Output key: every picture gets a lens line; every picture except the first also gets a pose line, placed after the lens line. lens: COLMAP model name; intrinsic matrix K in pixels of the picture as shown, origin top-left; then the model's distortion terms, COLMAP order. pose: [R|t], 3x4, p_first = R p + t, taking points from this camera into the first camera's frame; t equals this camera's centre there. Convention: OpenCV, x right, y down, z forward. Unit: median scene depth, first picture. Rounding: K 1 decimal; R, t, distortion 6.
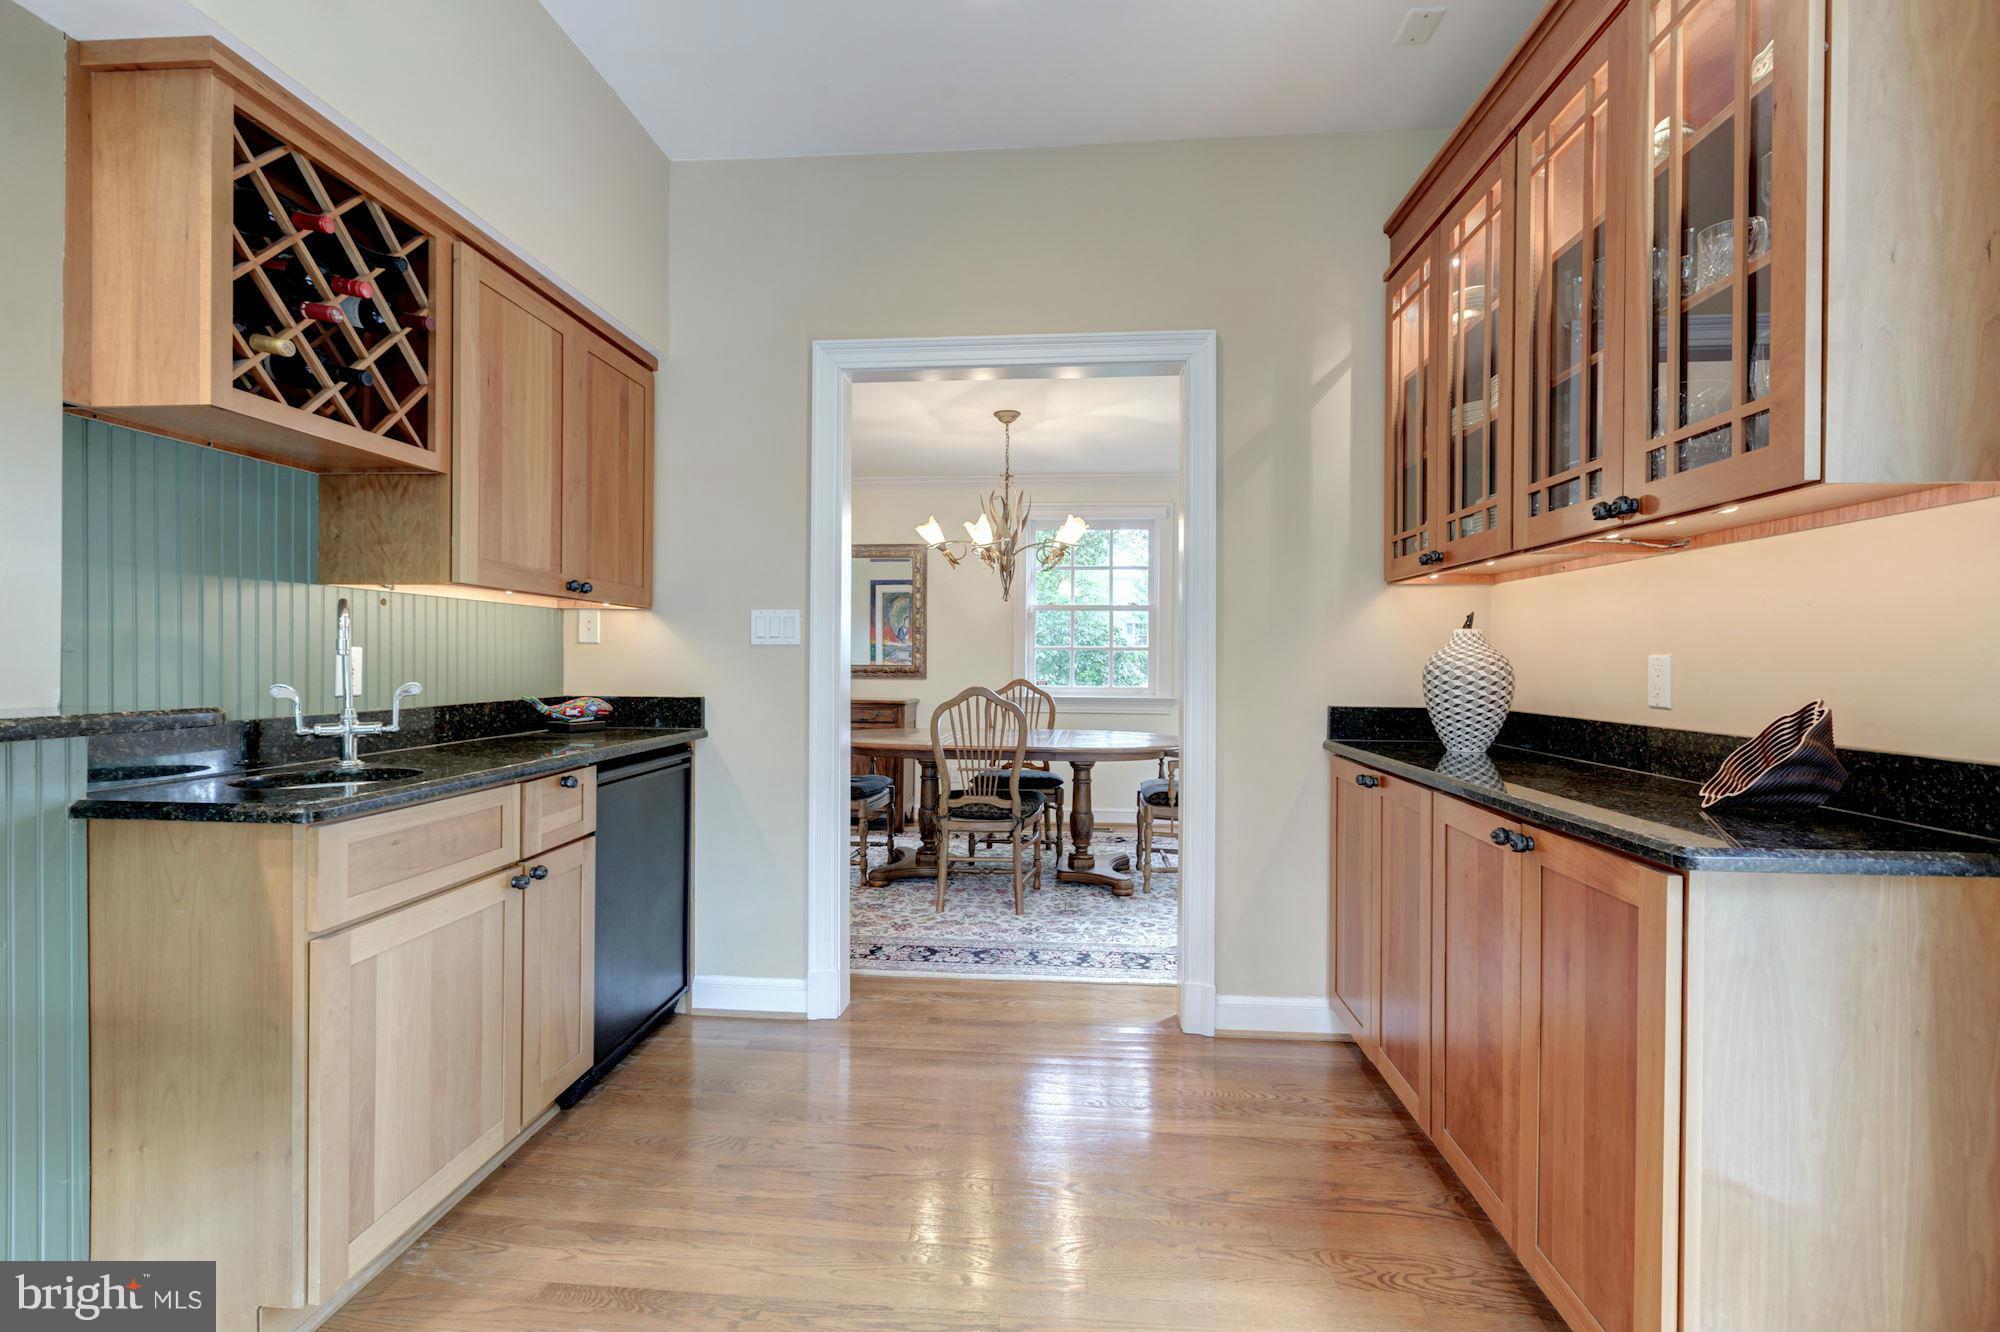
lens RADIAL K [[884.9, 0, 992.1], [0, 884.9, 663.6], [0, 0, 1]] dist [0.000865, 0.000104]
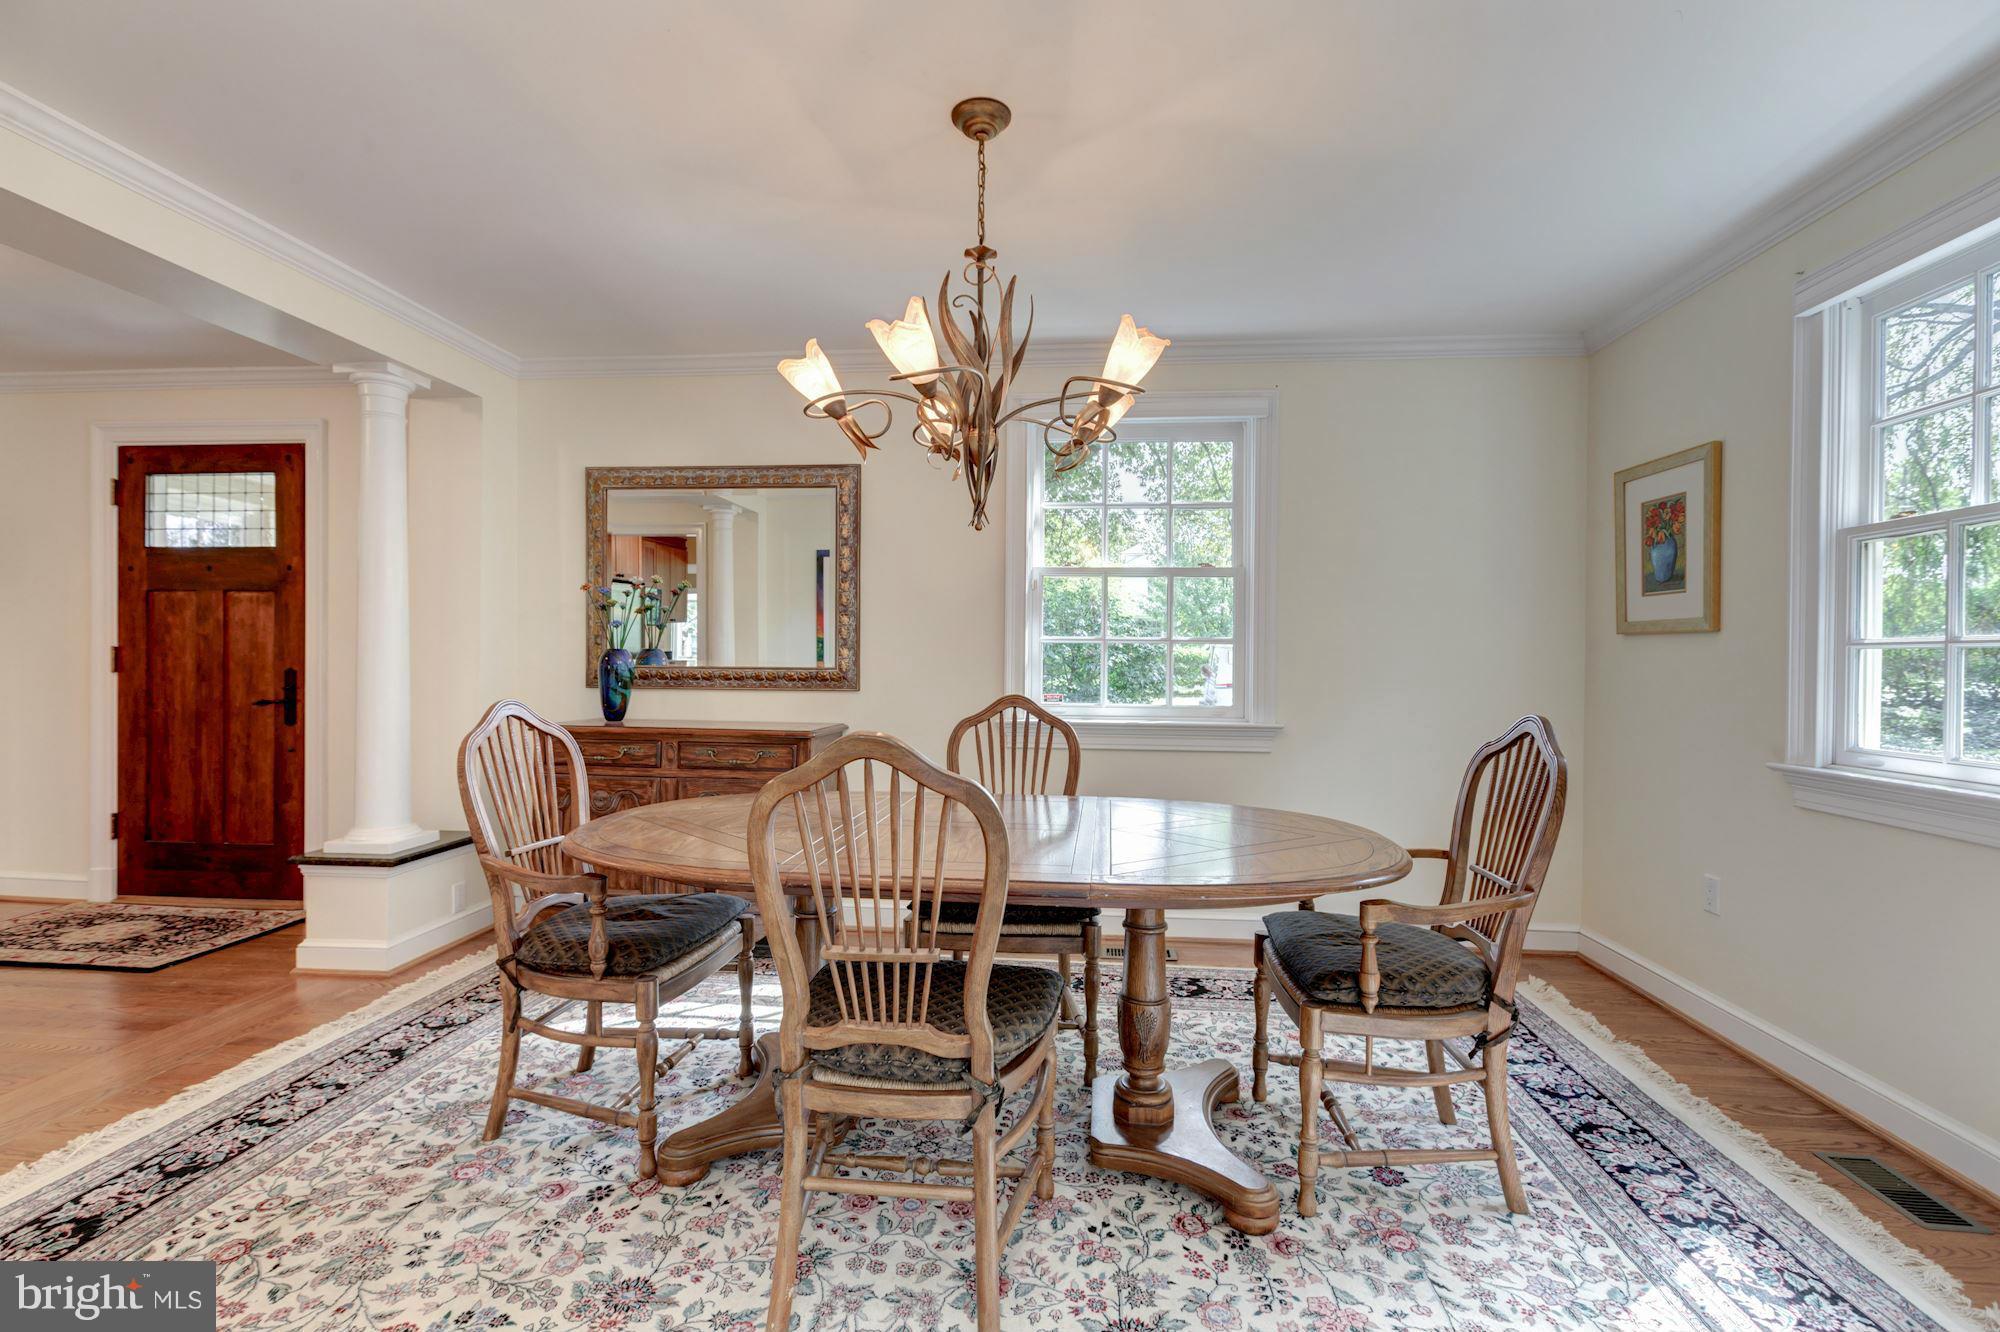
lens RADIAL K [[898.5, 0, 989.6], [0, 898.5, 664.3], [0, 0, 1]] dist [-0.000401, -0.000529]
pose [[0.999968, 0.002601, -0.007537, 0.027617], [-0.002596, 0.999996, 0.000563, -0.001815], [0.007539, -0.000543, 0.999971, 0.587643]]
